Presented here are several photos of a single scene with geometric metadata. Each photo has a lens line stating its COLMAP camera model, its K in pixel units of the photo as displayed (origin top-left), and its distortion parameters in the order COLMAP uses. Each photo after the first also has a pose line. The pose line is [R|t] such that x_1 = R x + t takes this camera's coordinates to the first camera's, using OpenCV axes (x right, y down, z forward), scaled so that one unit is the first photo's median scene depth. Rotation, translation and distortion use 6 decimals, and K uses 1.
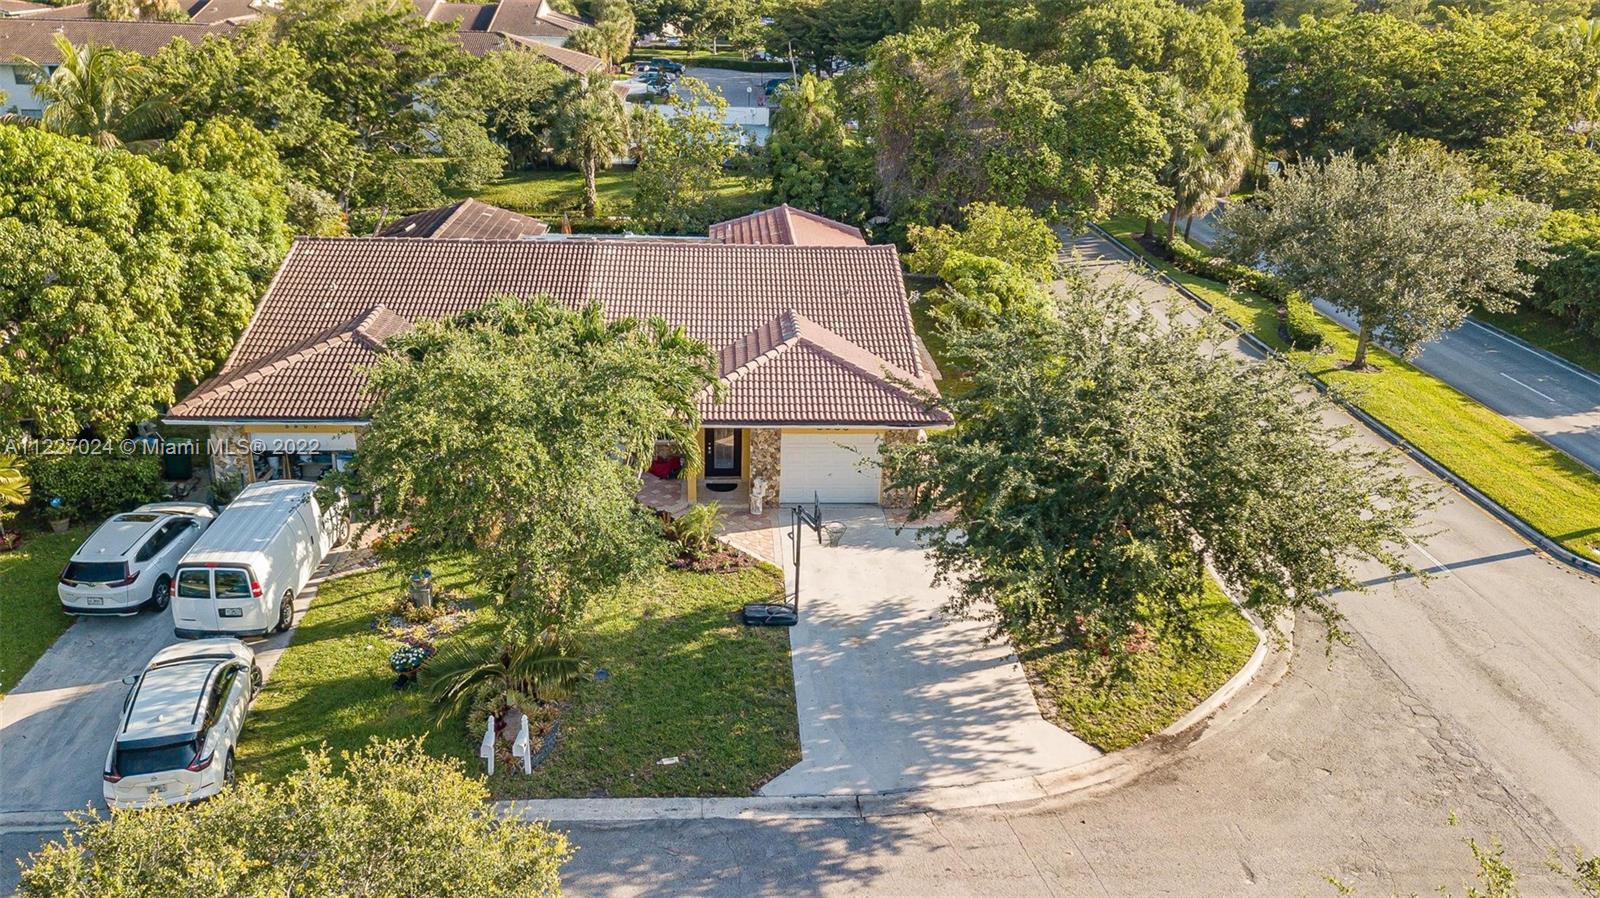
lens RADIAL K [[1226.3, 0, 787.9], [0, 1226.3, 453.4], [0, 0, 1]] dist [0.027977, 0.000036]
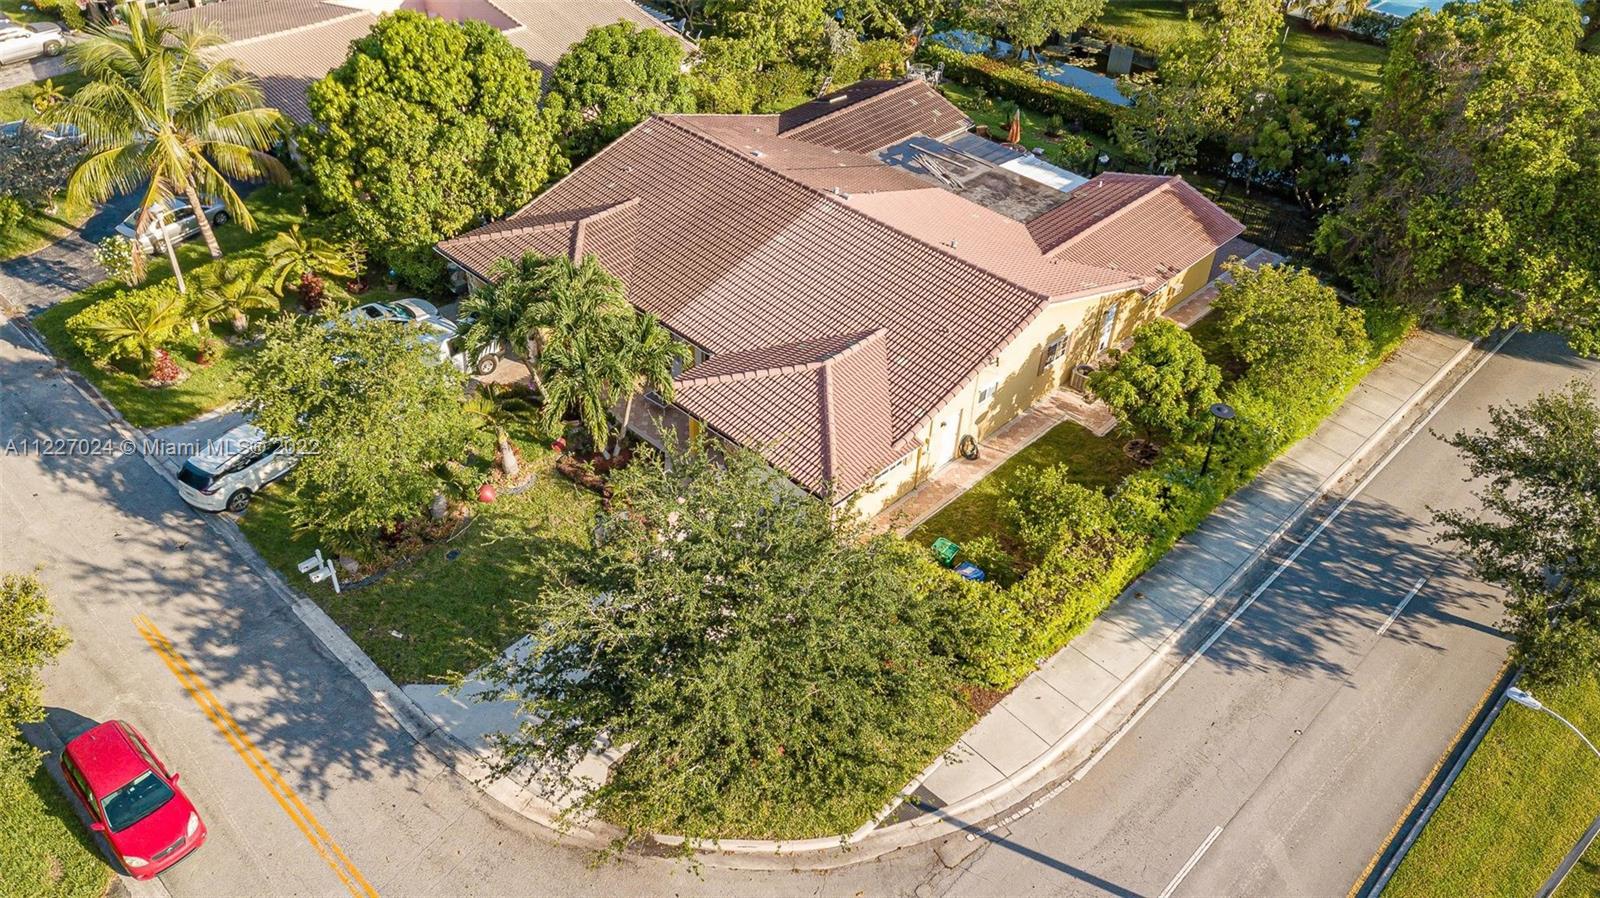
lens RADIAL K [[1226.3, 0, 801.0], [0, 1226.3, 448.4], [0, 0, 1]] dist [0.027977, 0.000036]
pose [[0.688258, 0.447762, -0.570798, 0.928168], [-0.295384, 0.891591, 0.343239, -0.564050], [0.662608, -0.067632, 0.745907, 0.237369]]
